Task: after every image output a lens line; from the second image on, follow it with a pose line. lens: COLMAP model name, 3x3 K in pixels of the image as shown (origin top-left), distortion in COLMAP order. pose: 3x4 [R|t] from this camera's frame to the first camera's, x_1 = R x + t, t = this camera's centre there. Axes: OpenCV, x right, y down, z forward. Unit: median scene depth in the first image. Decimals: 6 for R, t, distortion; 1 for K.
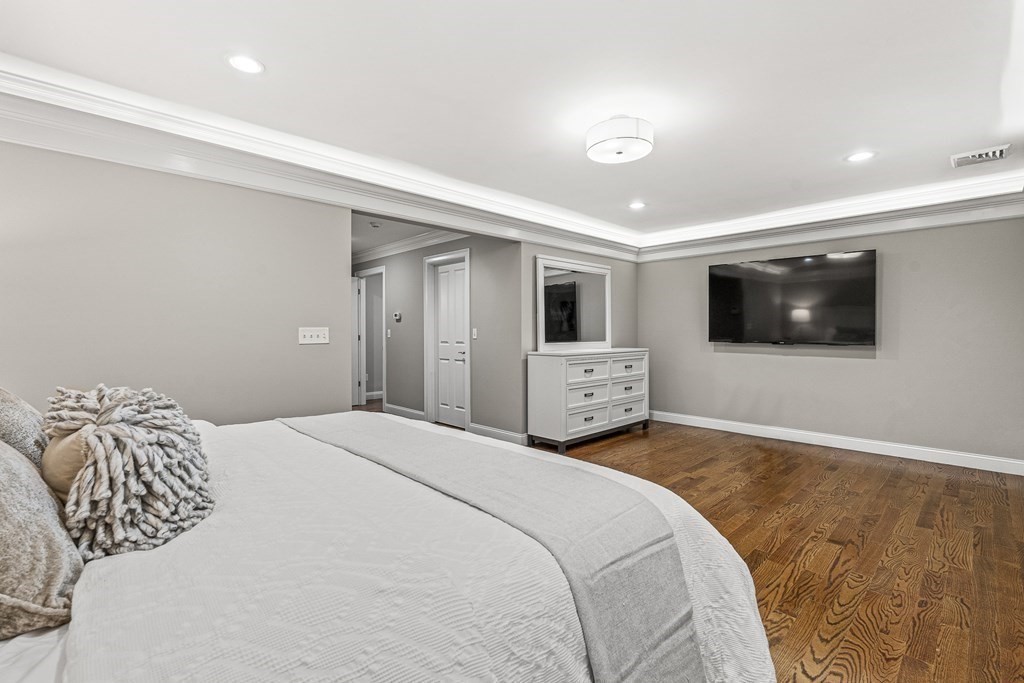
lens RADIAL K [[461.4, 0, 508.7], [0, 461.4, 342.5], [0, 0, 1]] dist [-0.000098, -0.000081]
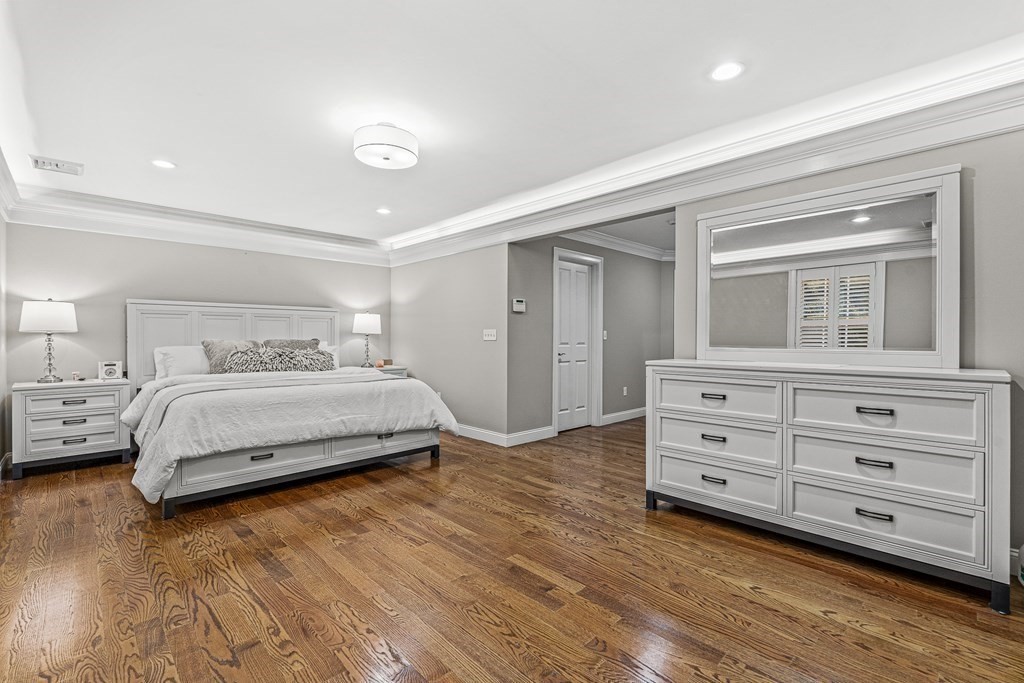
lens RADIAL K [[448.2, 0, 512.0], [0, 448.2, 341.5], [0, 0, 1]] dist [-0.003174, -0.000459]
pose [[0.006034, 0.008888, -0.999942, 1.033363], [-0.026366, 0.999614, 0.008726, -0.007894], [0.999634, 0.026312, 0.006266, 1.049057]]
